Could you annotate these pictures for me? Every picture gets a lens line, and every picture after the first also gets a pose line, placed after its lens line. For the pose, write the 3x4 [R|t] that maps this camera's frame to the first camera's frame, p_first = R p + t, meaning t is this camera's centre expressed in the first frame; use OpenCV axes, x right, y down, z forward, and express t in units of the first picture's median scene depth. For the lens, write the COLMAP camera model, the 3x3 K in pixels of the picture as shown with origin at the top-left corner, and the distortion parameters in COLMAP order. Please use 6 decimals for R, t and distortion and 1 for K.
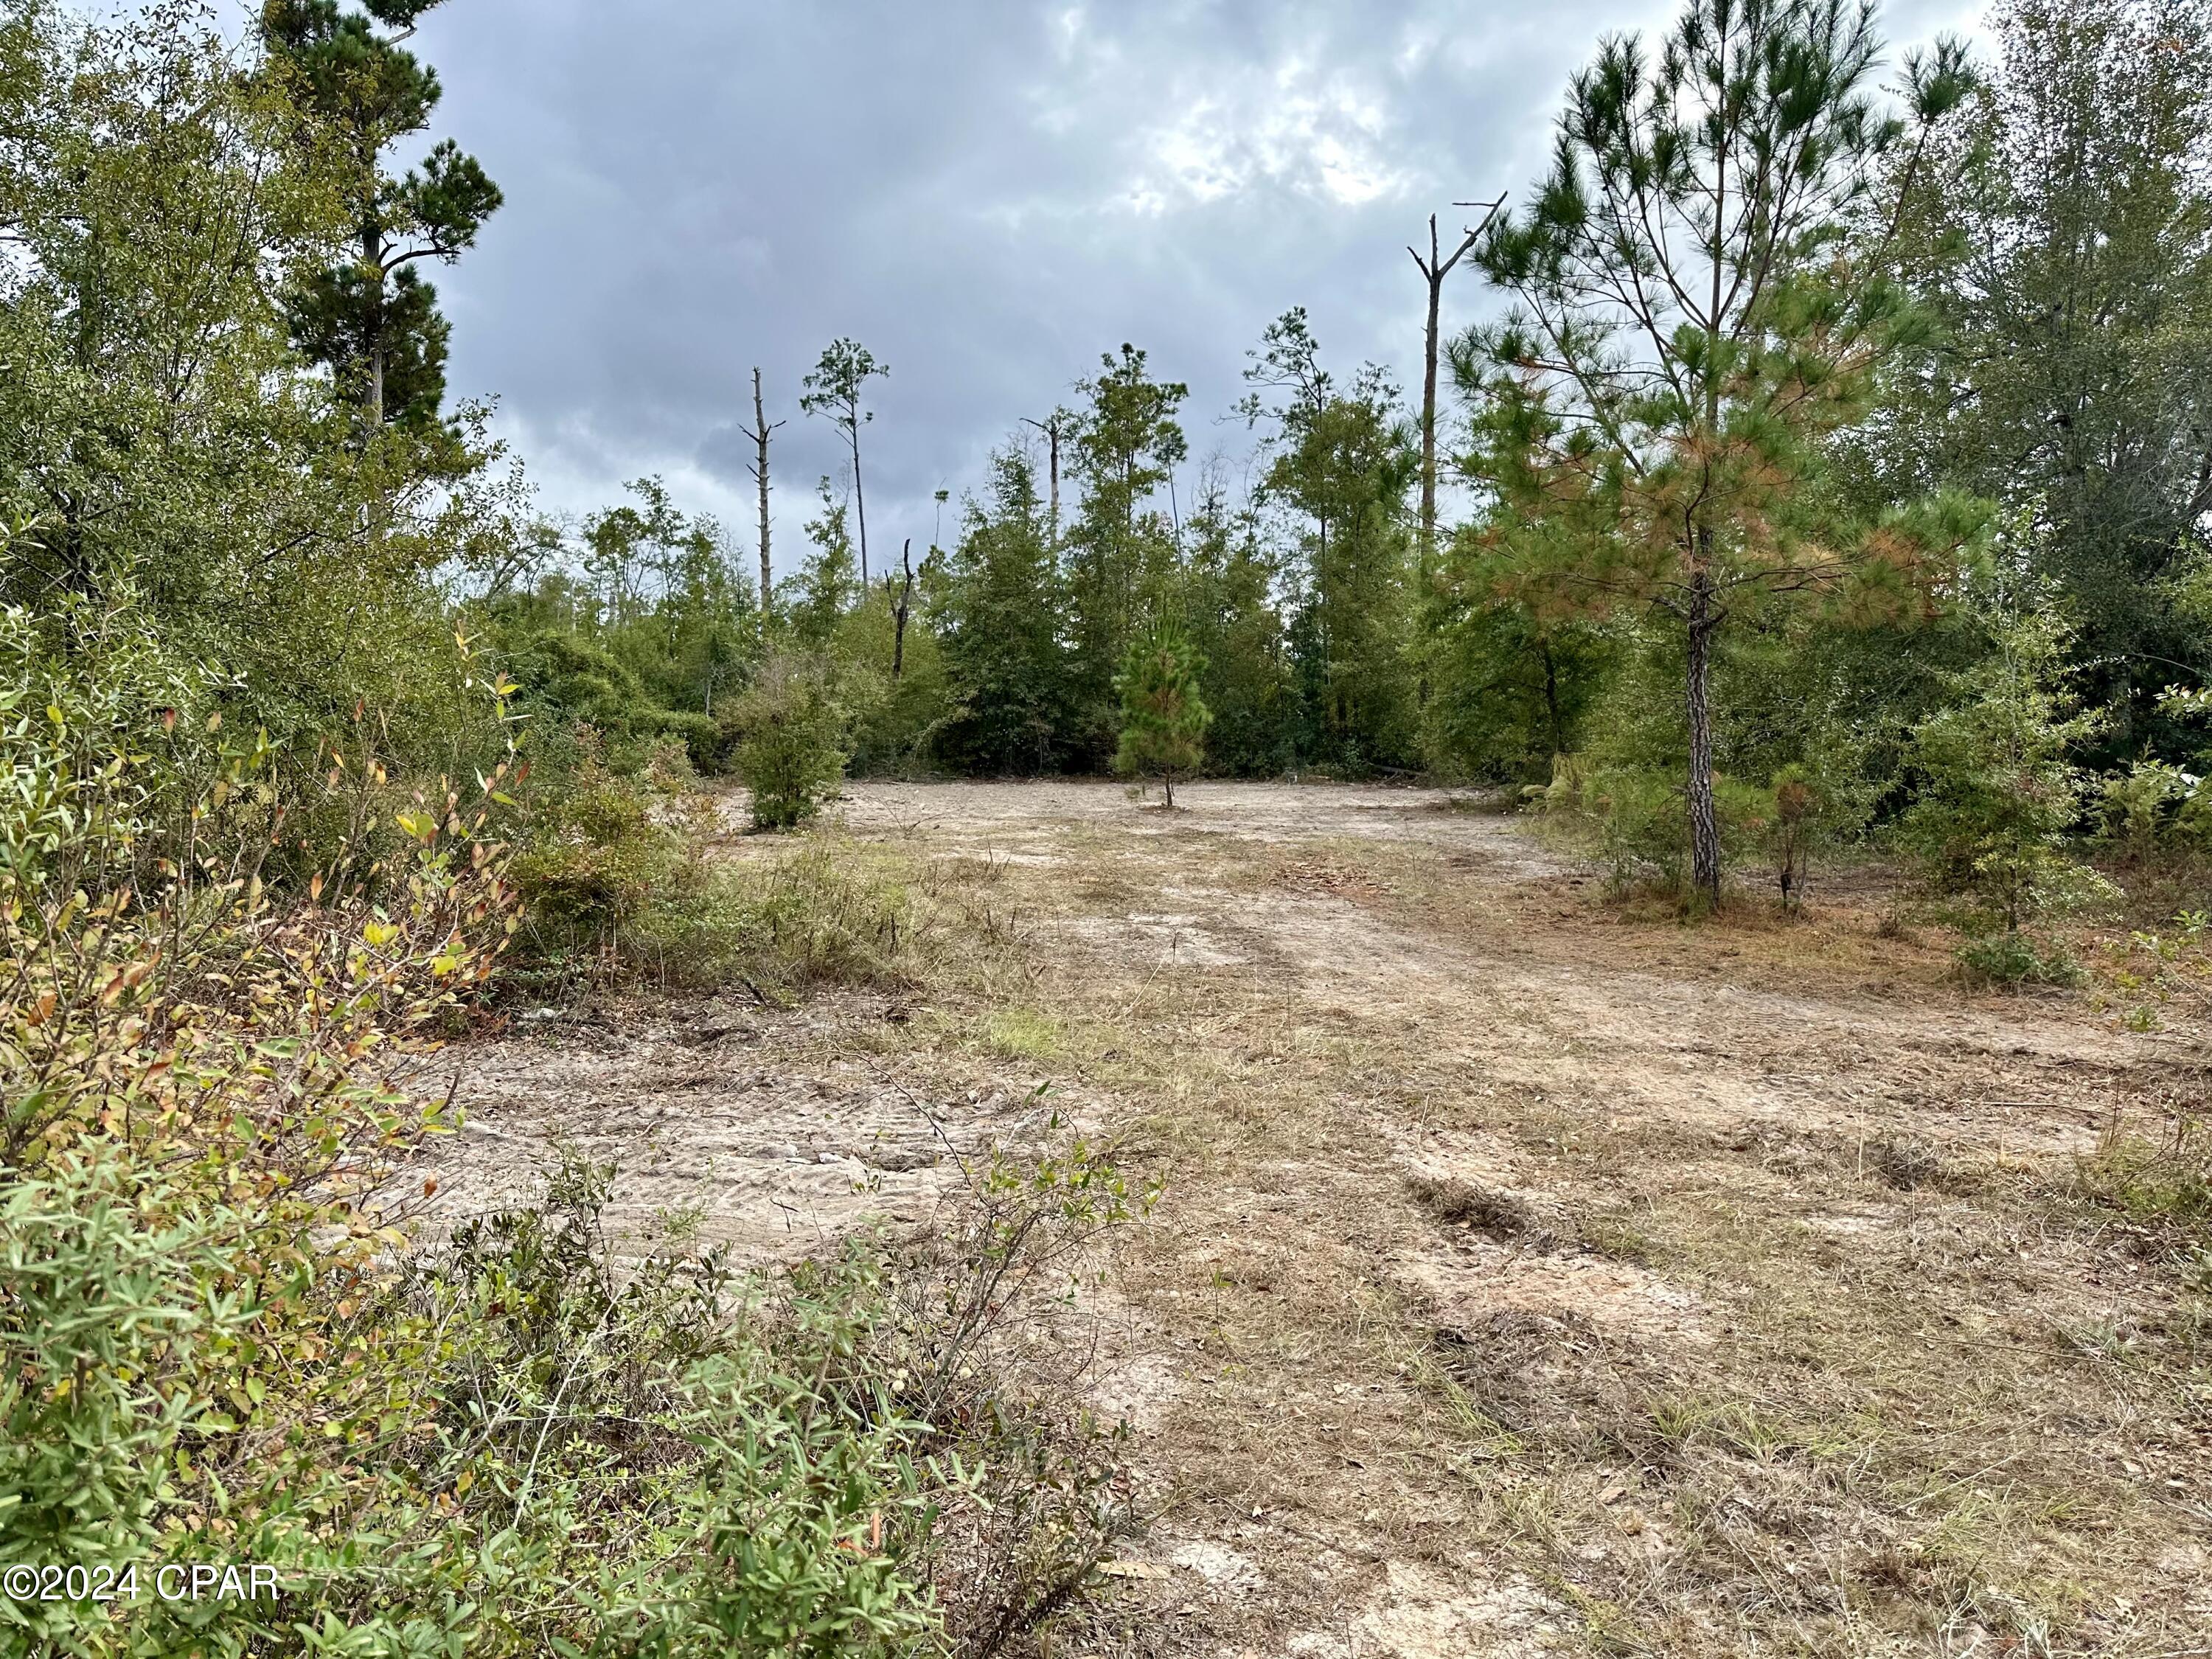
lens RADIAL K [[1540.7, 0, 1092.0], [0, 1540.7, 843.6], [0, 0, 1]] dist [0.010337, -0.012108]
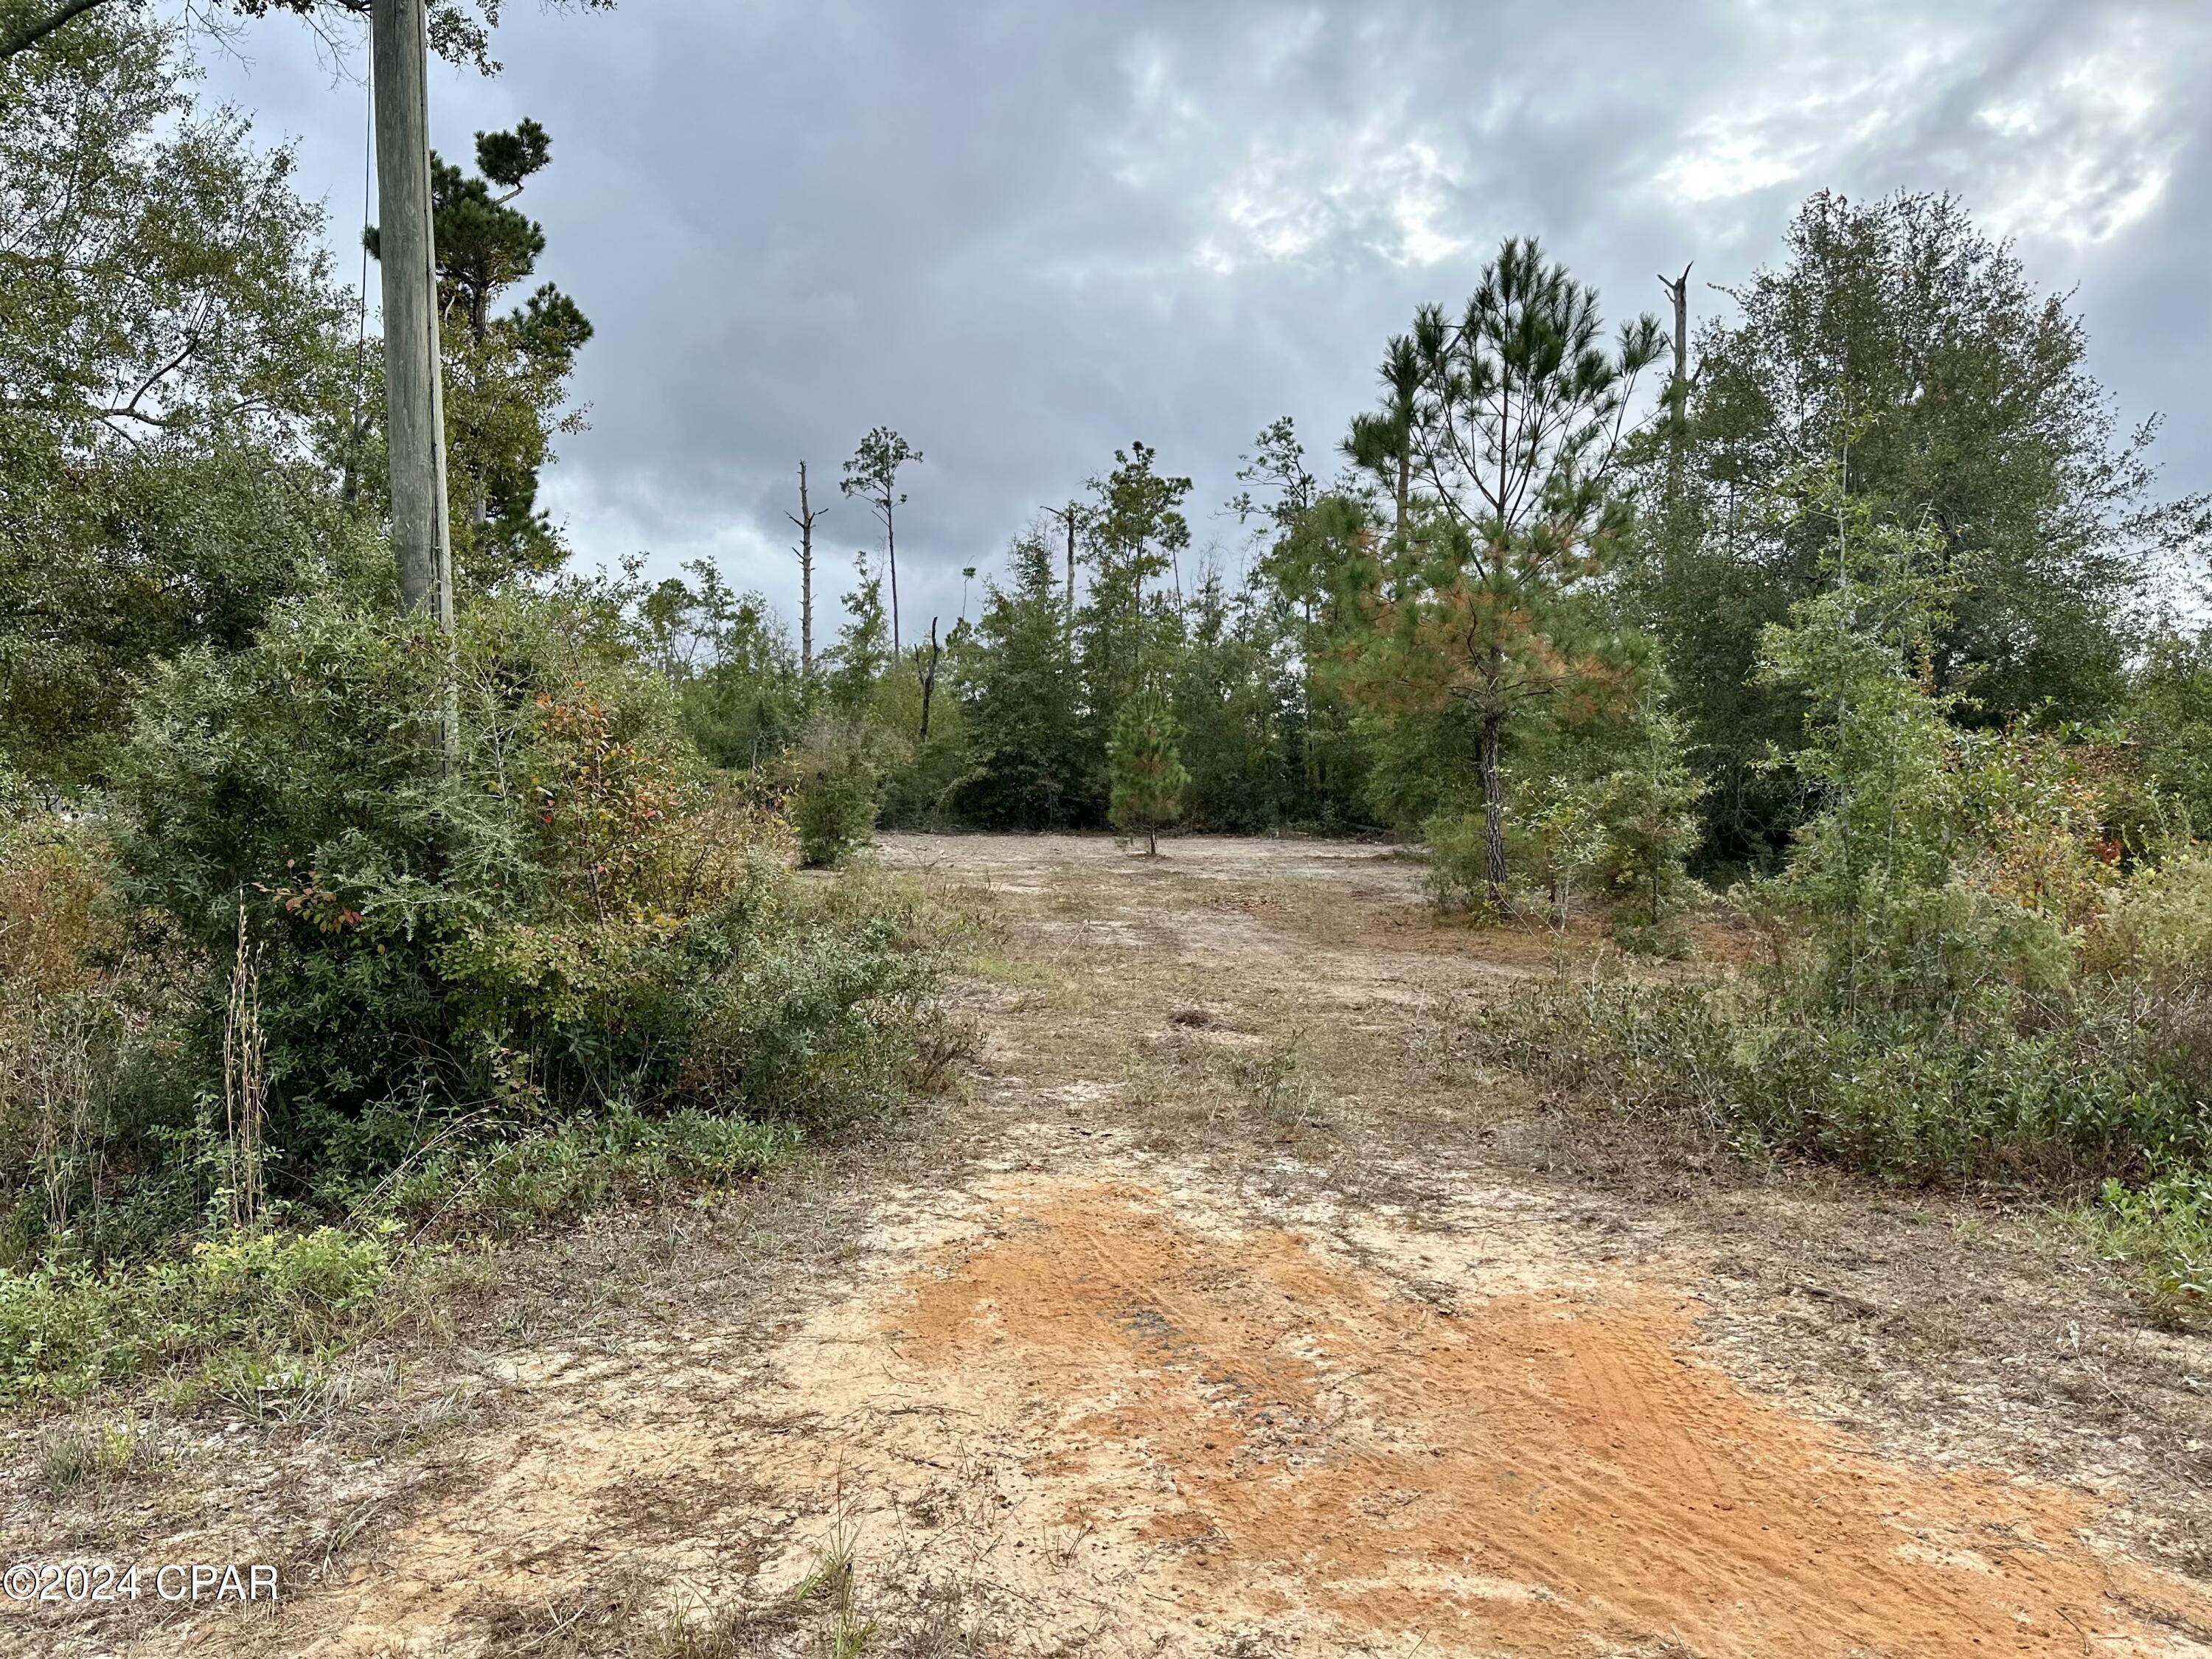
lens RADIAL K [[1540.7, 0, 1121.7], [0, 1540.7, 821.1], [0, 0, 1]] dist [0.010337, -0.012108]
pose [[0.999940, 0.010895, 0.000836, 0.015886], [-0.010833, 0.998465, -0.054325, 0.009171], [-0.001426, 0.054313, 0.998523, -0.106134]]
